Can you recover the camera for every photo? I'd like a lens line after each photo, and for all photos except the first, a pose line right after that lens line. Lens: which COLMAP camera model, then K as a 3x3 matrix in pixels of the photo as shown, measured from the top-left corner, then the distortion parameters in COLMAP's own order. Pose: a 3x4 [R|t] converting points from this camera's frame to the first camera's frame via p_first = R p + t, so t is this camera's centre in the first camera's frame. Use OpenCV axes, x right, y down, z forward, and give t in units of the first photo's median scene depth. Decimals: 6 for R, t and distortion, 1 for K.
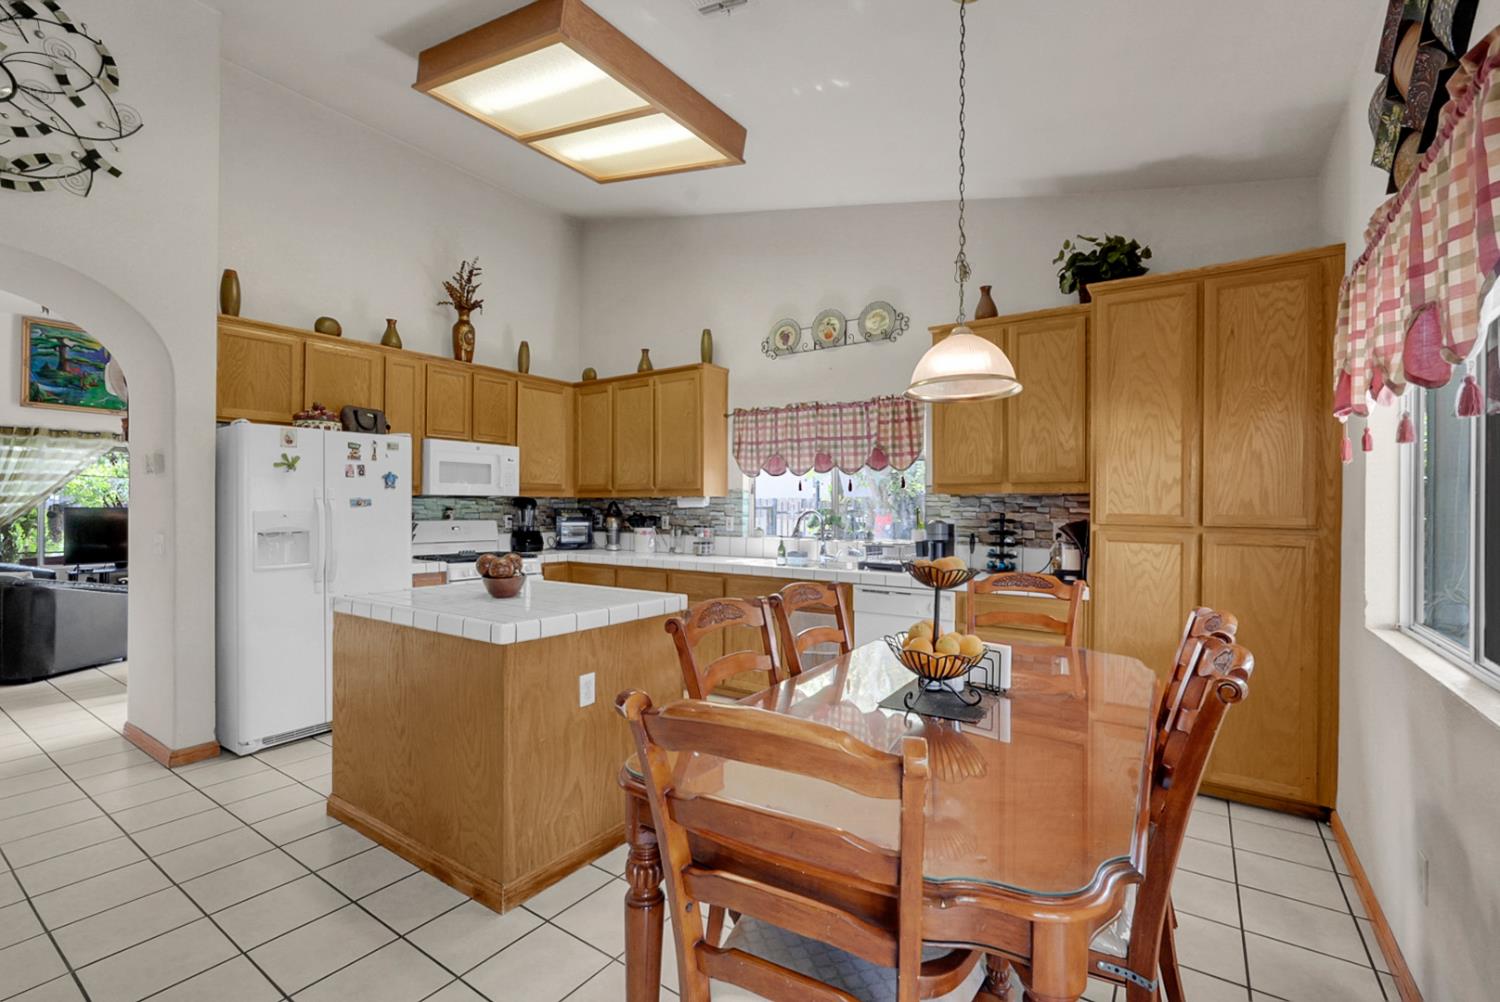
lens RADIAL K [[655.0, 0, 743.1], [0, 655.0, 505.7], [0, 0, 1]] dist [-0.002994, 0.003658]
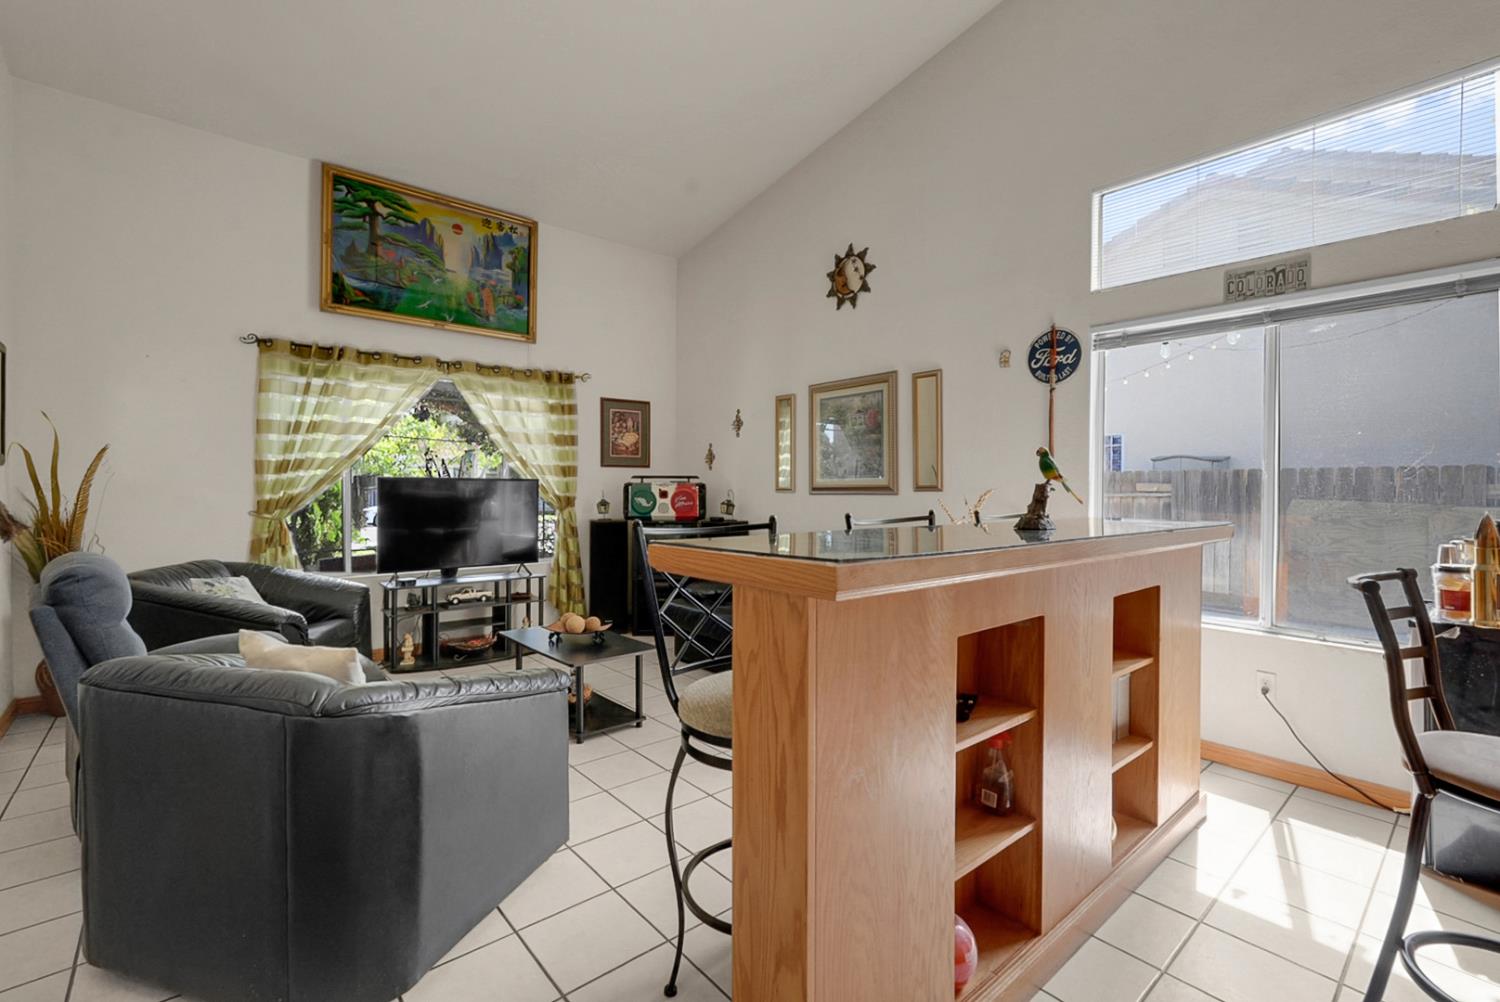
lens RADIAL K [[673.8, 0, 744.4], [0, 673.8, 497.2], [0, 0, 1]] dist [-0.003621, 0.001448]
pose [[0.965726, 0.007354, -0.259461, -0.809556], [-0.003527, 0.999878, 0.015213, 0.015028], [0.259541, -0.013776, 0.965634, 0.720788]]
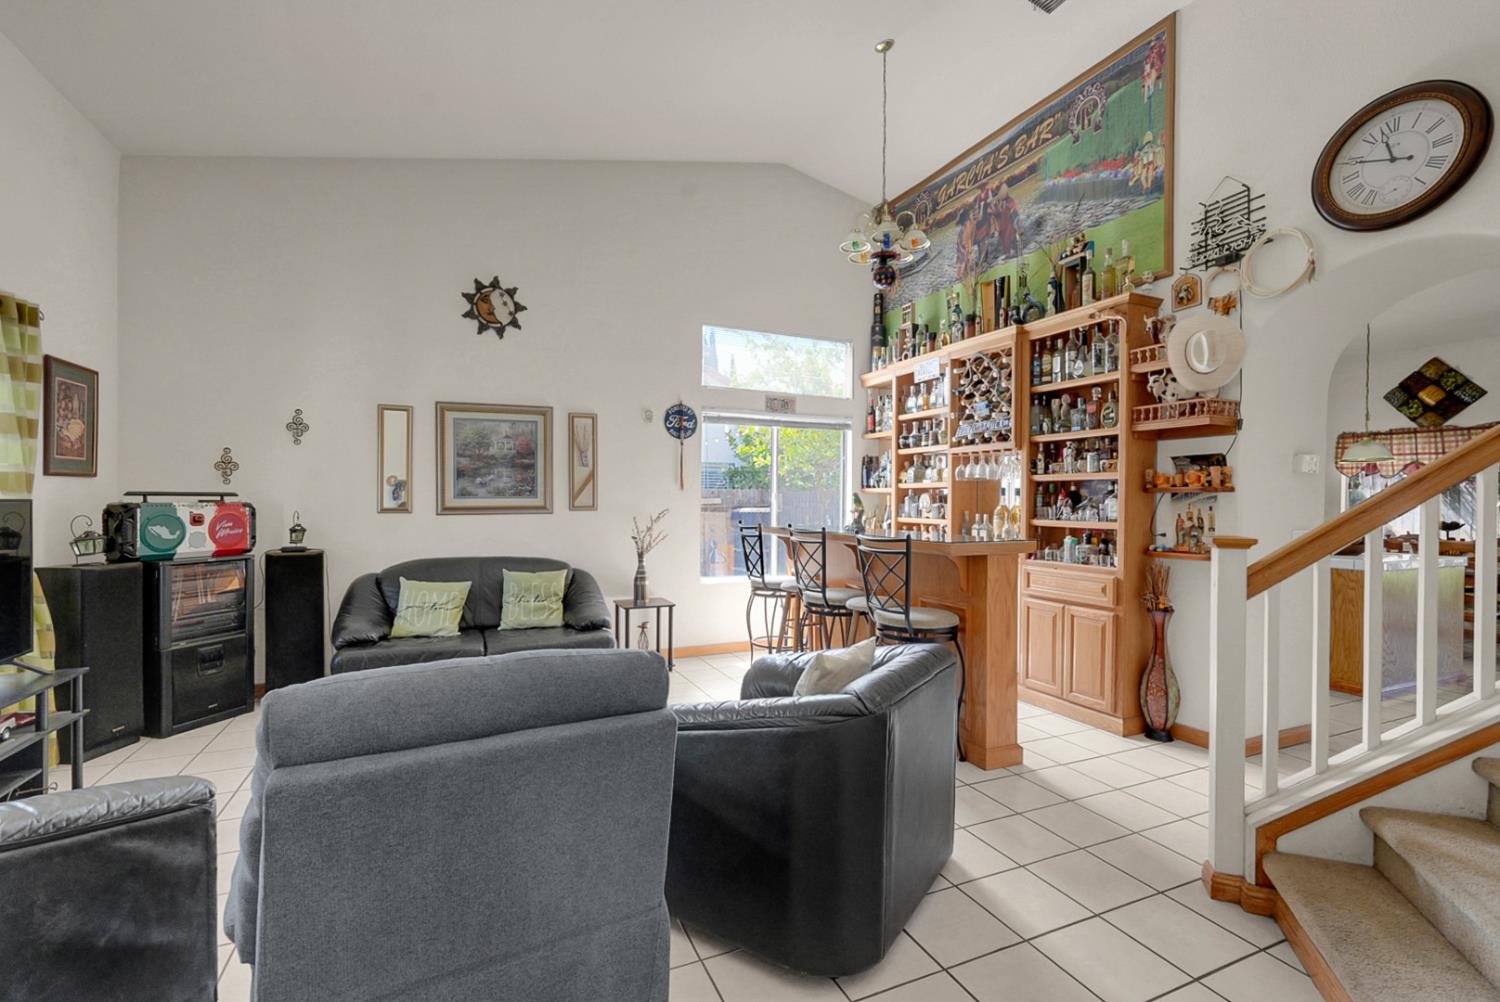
lens RADIAL K [[673.8, 0, 744.4], [0, 673.8, 497.2], [0, 0, 1]] dist [-0.003621, 0.001448]
pose [[0.512926, 0.003038, 0.858427, -1.595861], [-0.008512, 0.999963, 0.001548, -0.005061], [-0.858390, -0.008101, 0.512933, 0.851237]]
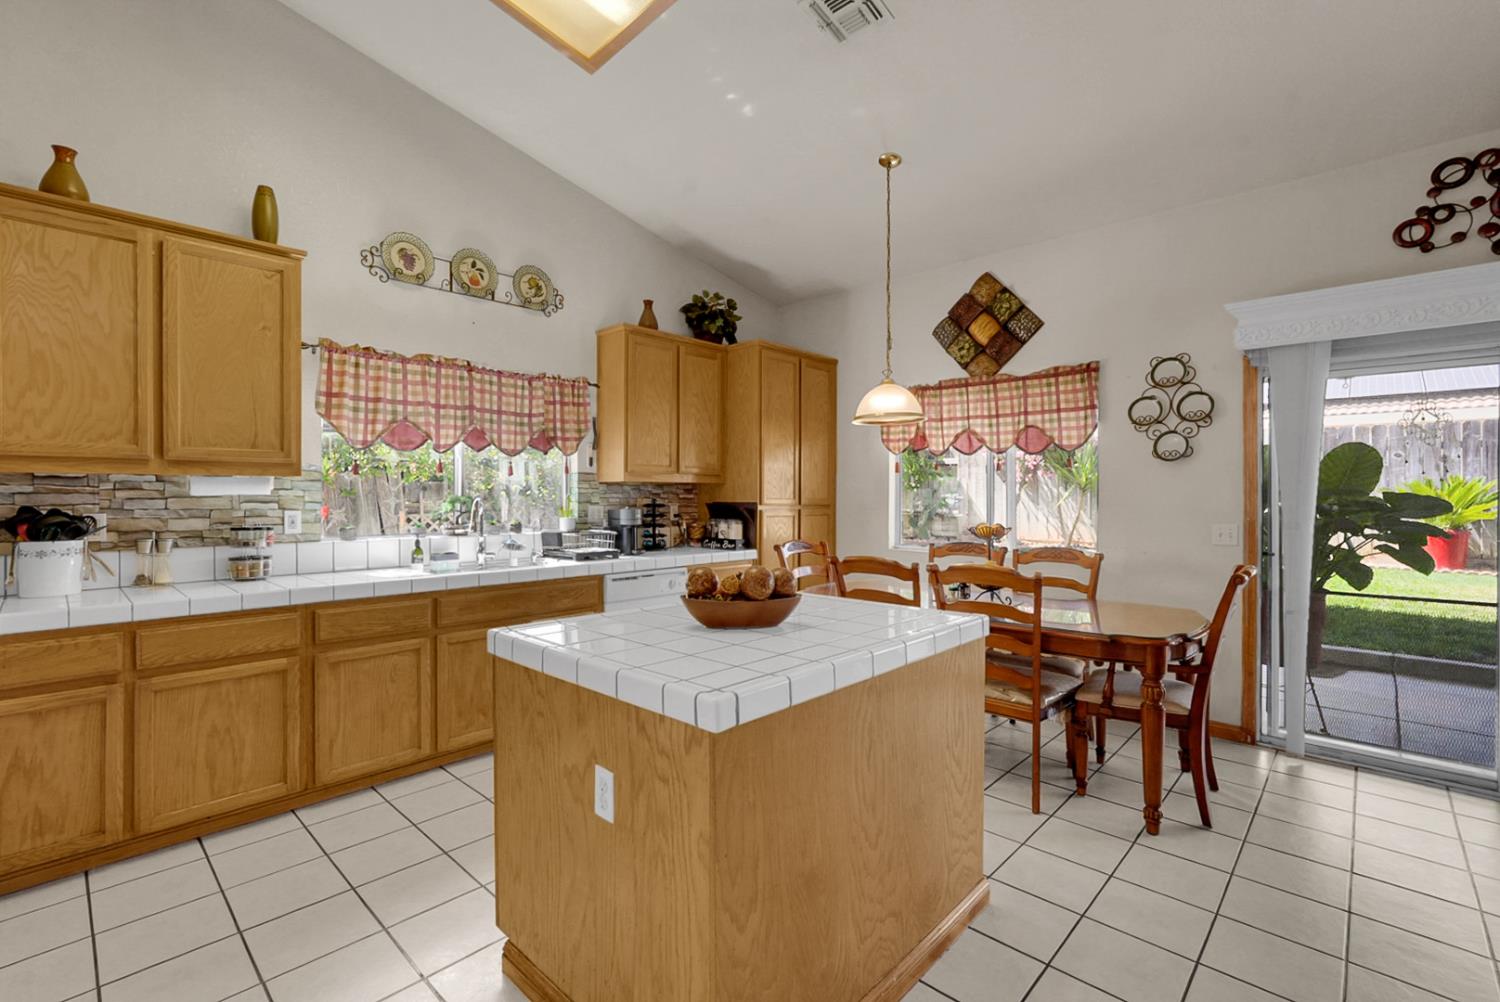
lens RADIAL K [[665.6, 0, 763.2], [0, 665.6, 495.7], [0, 0, 1]] dist [-0.001857, 0.000485]
pose [[0.137002, -0.007084, 0.990545, -0.610403], [-0.001960, 0.999971, 0.007422, -0.002916], [-0.990569, -0.002958, 0.136984, 0.516603]]
